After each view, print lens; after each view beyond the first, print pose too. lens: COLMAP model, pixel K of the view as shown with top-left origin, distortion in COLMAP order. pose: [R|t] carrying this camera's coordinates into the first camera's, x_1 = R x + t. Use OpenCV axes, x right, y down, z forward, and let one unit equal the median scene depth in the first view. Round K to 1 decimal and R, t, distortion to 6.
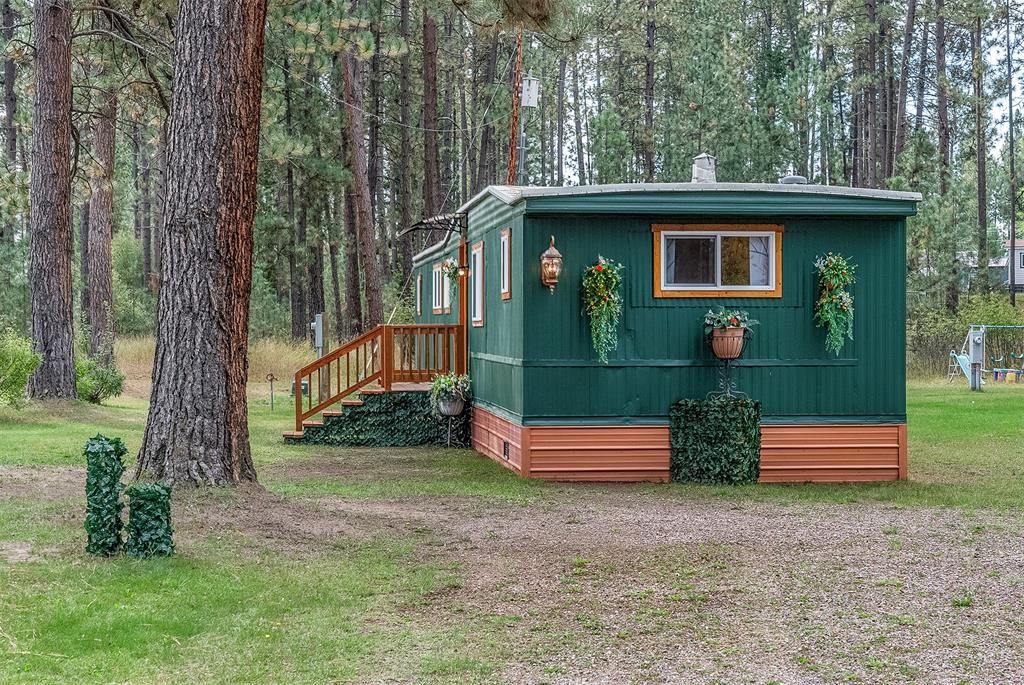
lens RADIAL K [[1564.8, 0, 514.1], [0, 1564.8, 319.0], [0, 0, 1]] dist [0.549051, 0.049547]
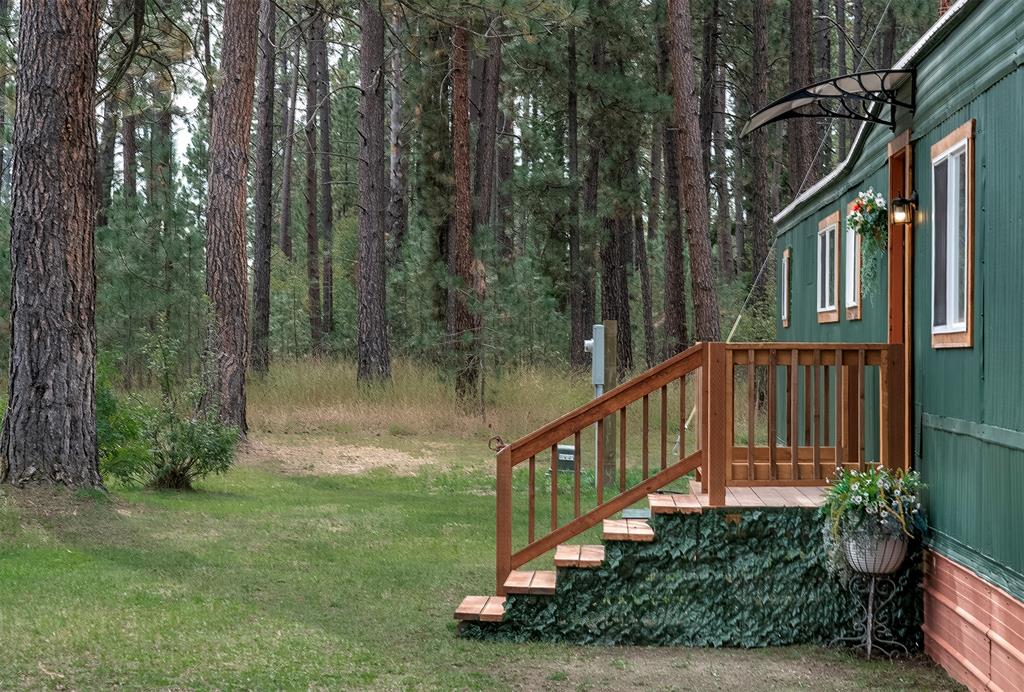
lens RADIAL K [[2258.2, 0, 512.0], [0, 2258.2, 346.0], [0, 0, 1]] dist [-0.159628, 0.025409]
pose [[0.984412, 0.011207, -0.175522, -0.029216], [-0.010727, 0.999936, 0.003683, 0.003020], [0.175552, -0.001743, 0.984469, 0.397933]]
